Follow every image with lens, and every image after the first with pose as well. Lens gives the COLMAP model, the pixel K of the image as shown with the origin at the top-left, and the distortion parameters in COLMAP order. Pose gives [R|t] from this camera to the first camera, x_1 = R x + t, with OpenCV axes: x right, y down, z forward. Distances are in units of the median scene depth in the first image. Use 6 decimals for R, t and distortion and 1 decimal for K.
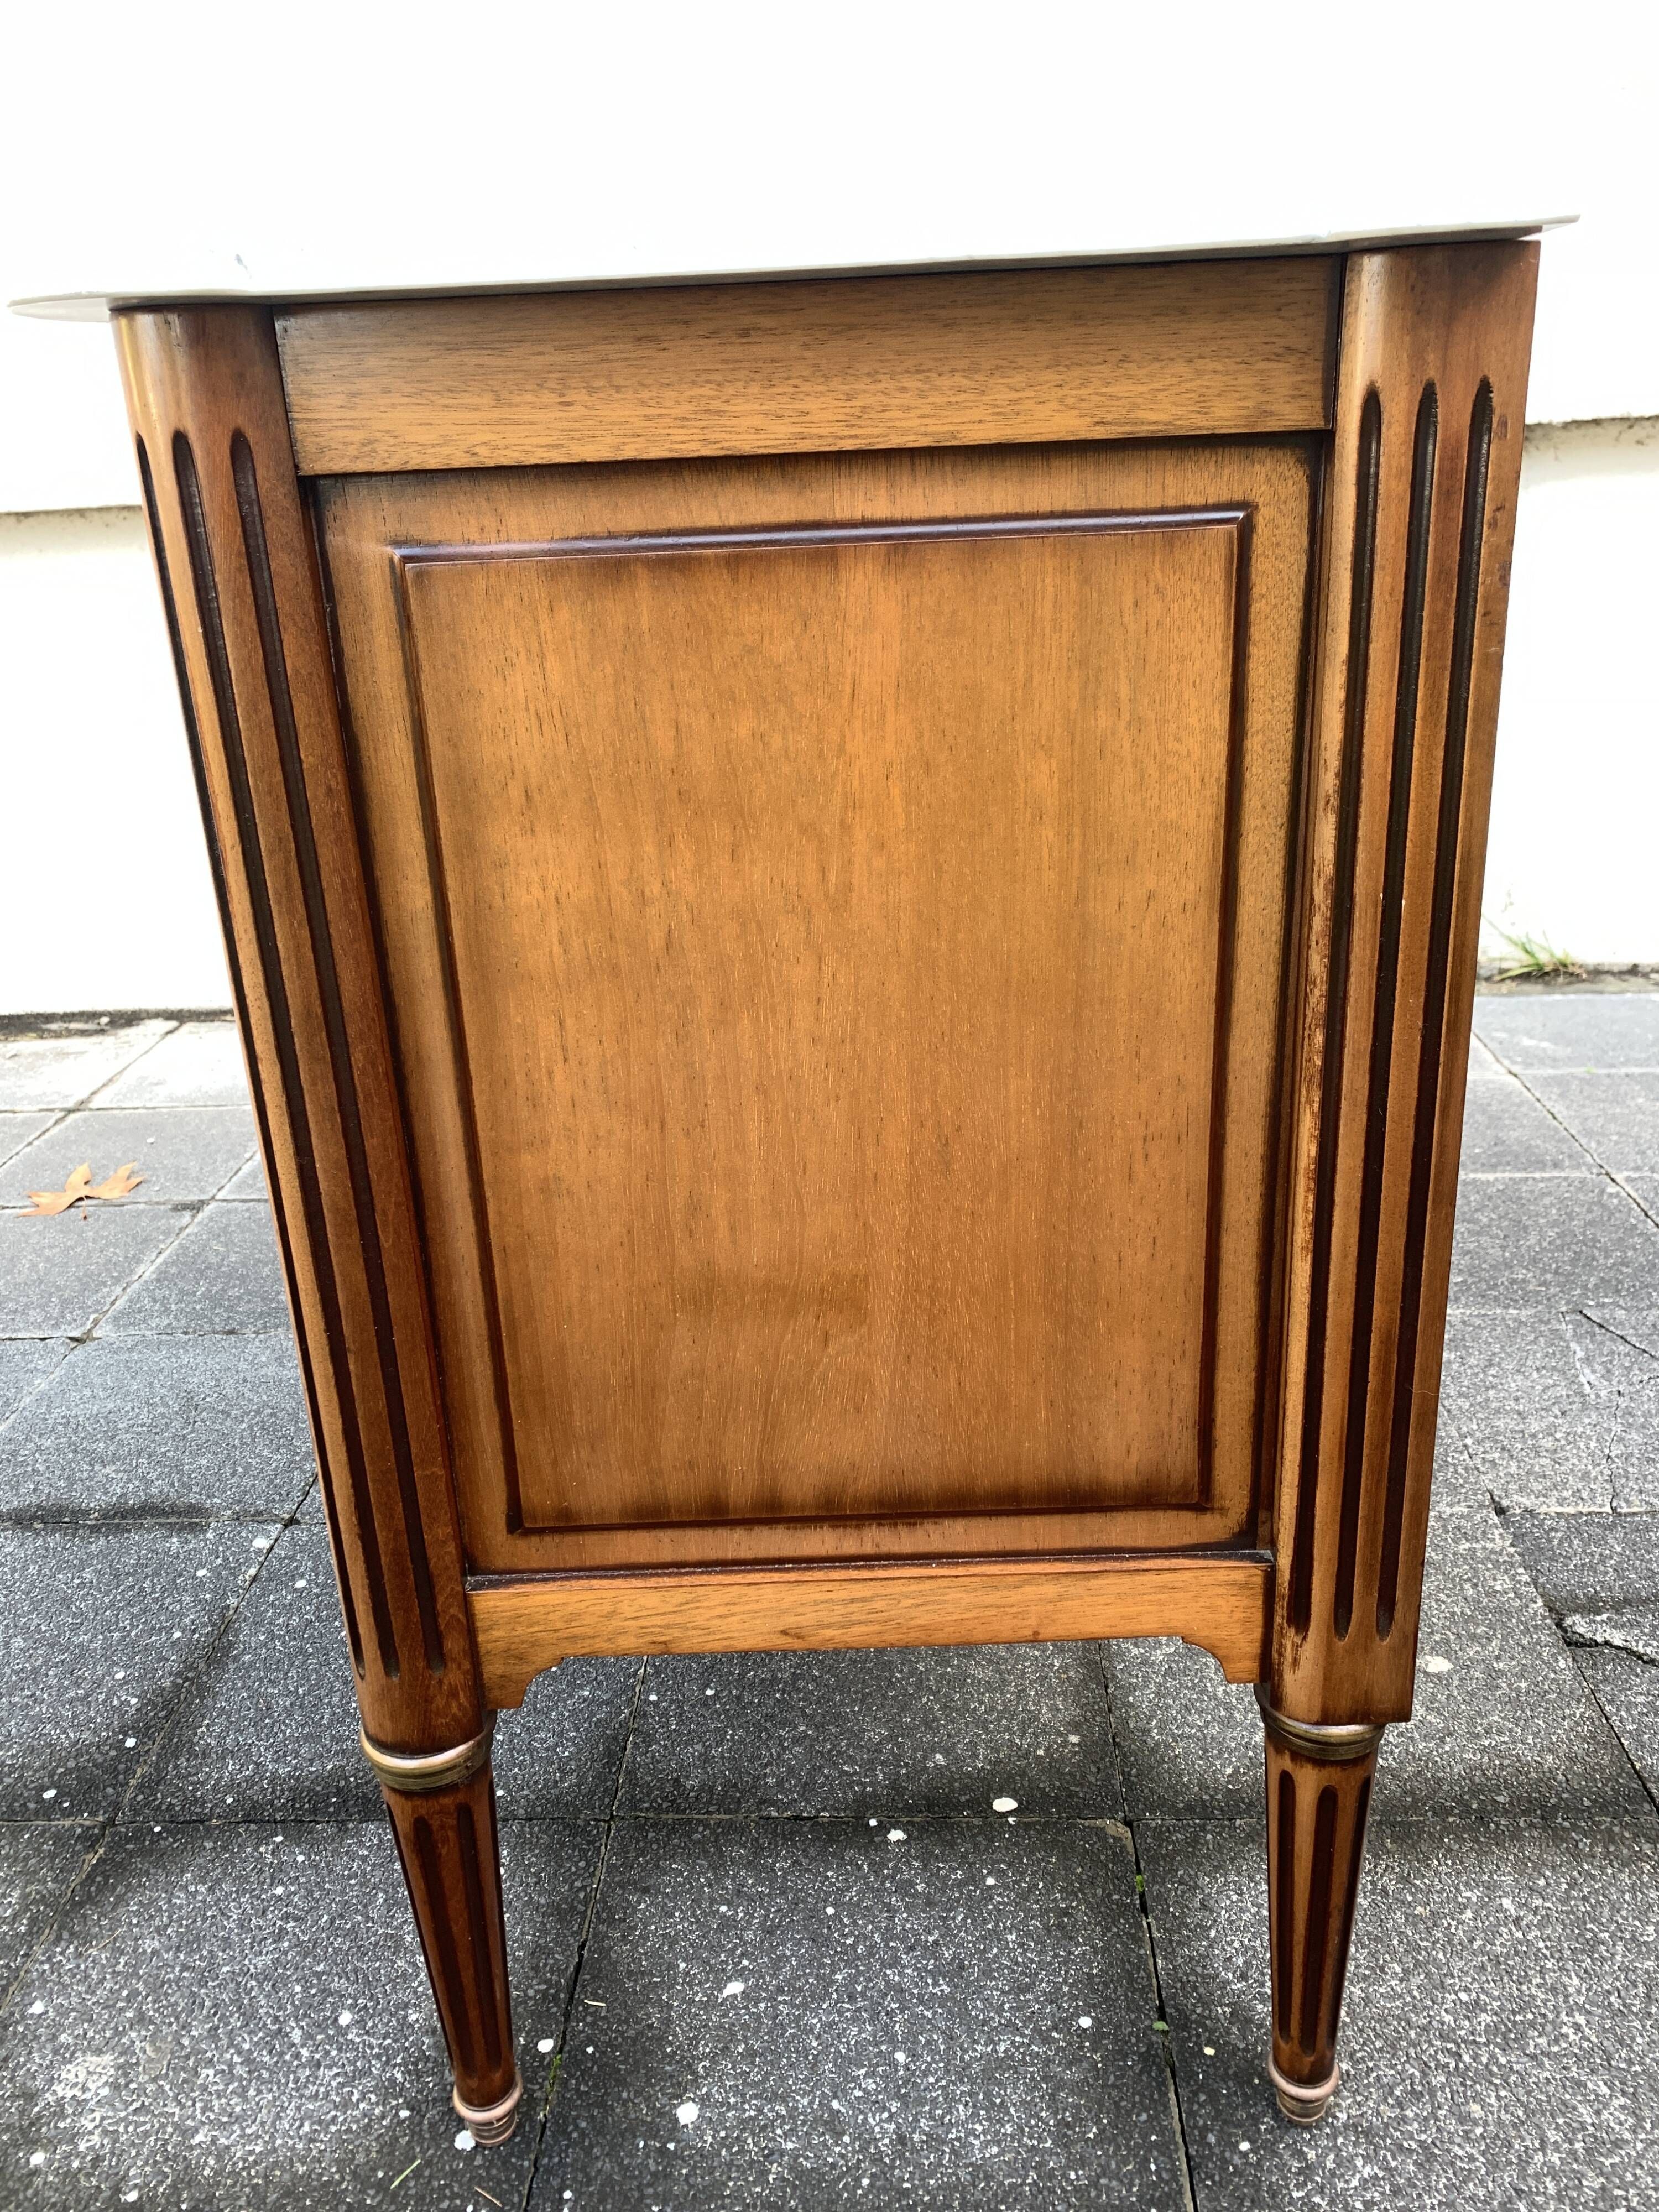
lens RADIAL K [[1698.9, 0, 824.4], [0, 1698.9, 1093.1], [0, 0, 1]] dist [0.020848, -0.016778]
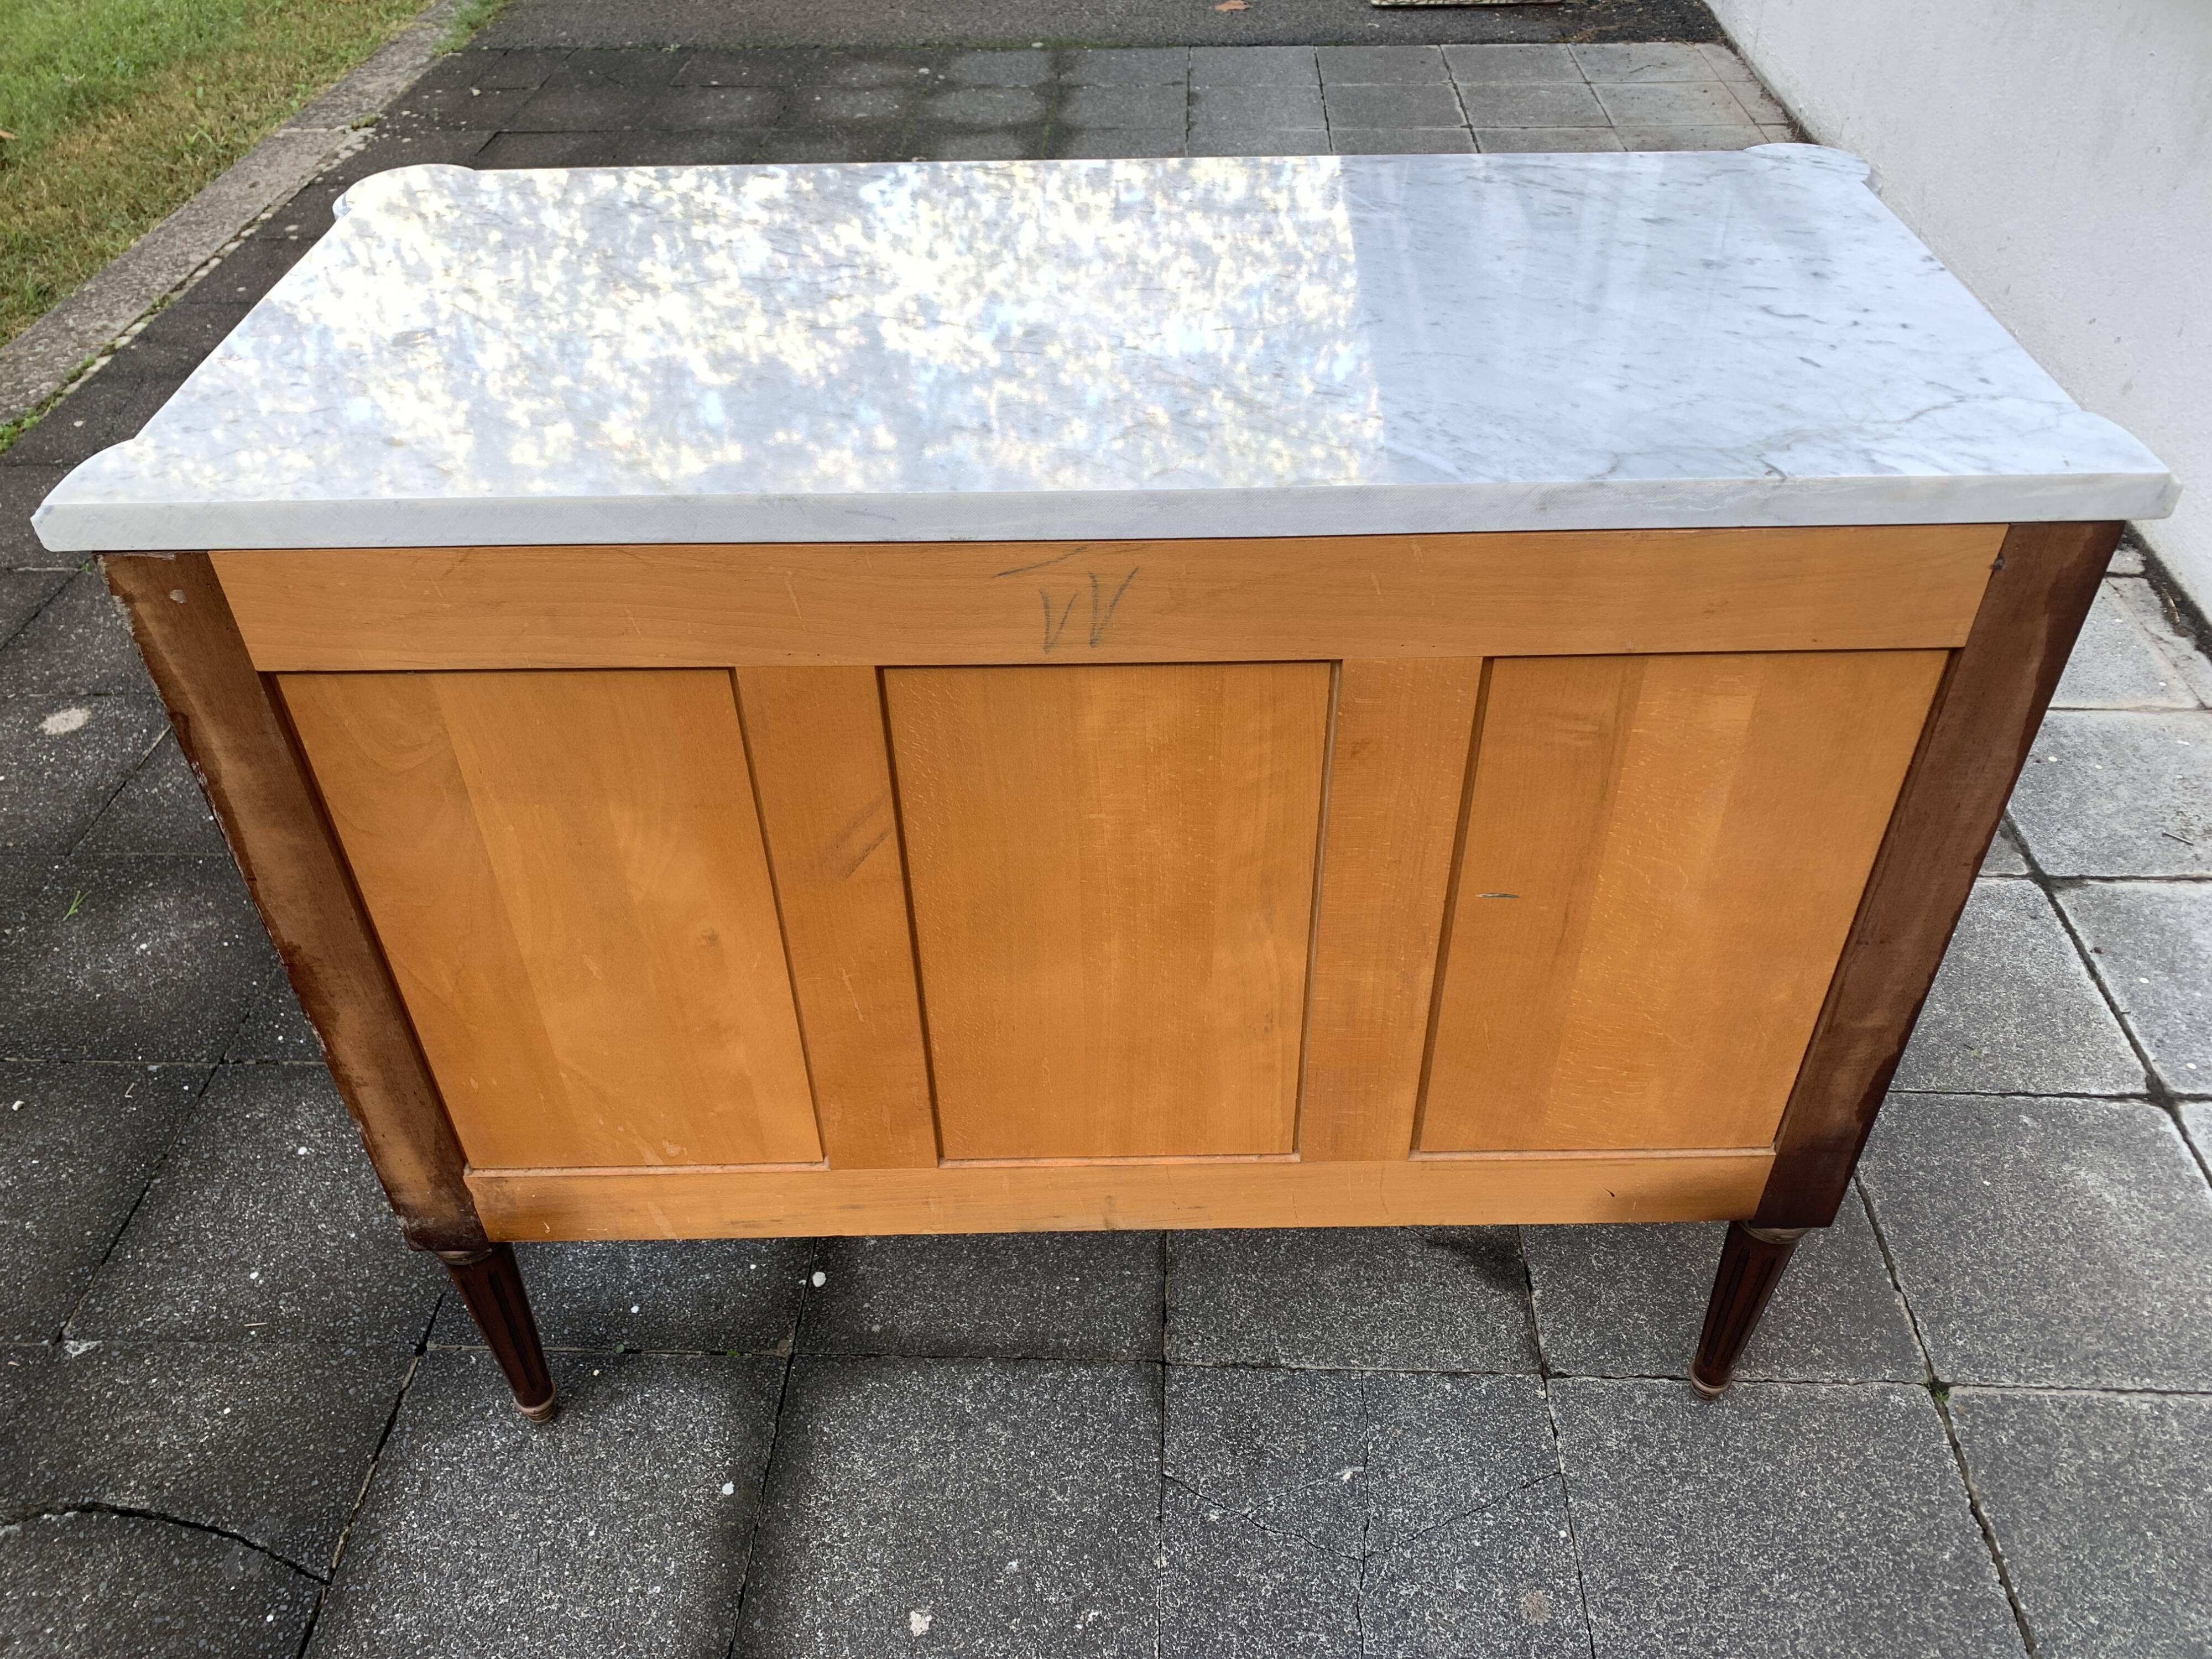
lens RADIAL K [[1698.9, 0, 1130.6], [0, 1698.9, 813.4], [0, 0, 1]] dist [0.020848, -0.016778]
pose [[0.014533, 0.673709, -0.738854, 1.128371], [-0.340584, 0.698080, 0.629831, -1.058920], [0.940102, 0.242488, 0.239600, 1.008032]]
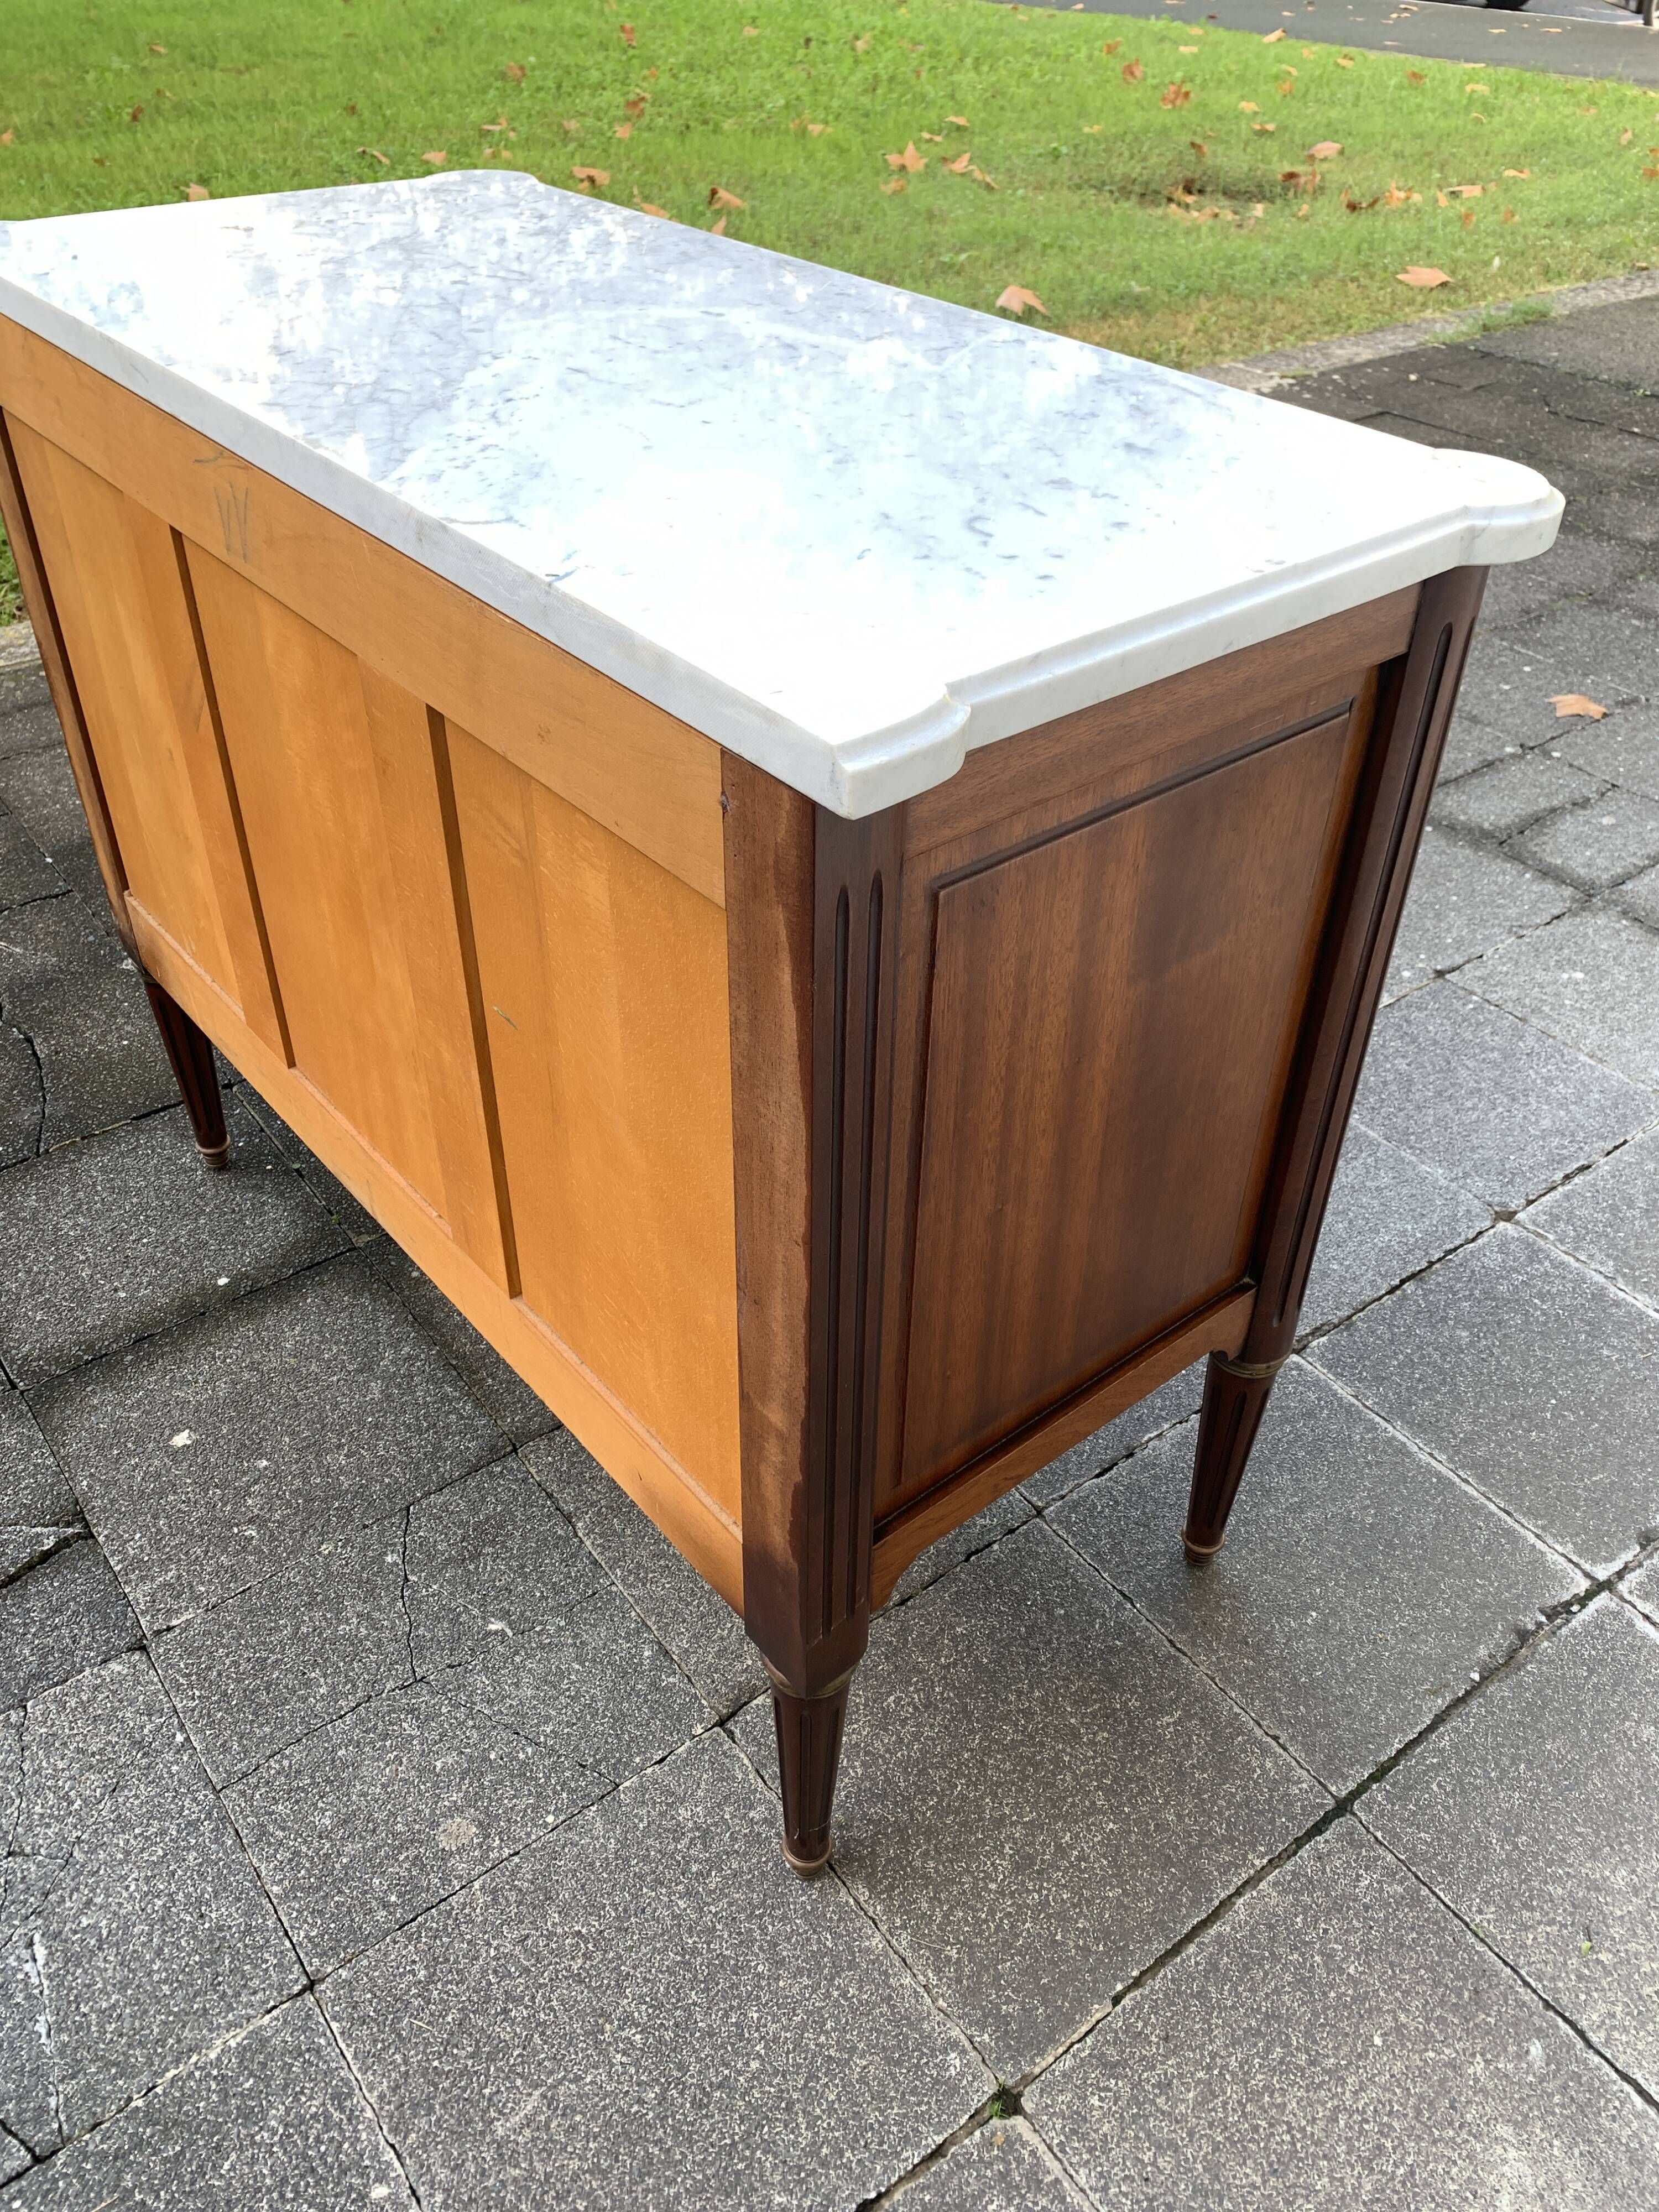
lens RADIAL K [[1698.9, 0, 841.8], [0, 1698.9, 1105.1], [0, 0, 1]] dist [0.020848, -0.016778]
pose [[-0.766793, 0.418392, -0.486802, 0.678496], [-0.210625, 0.552394, 0.806535, -1.268302], [0.606354, 0.720978, -0.335448, 2.111980]]
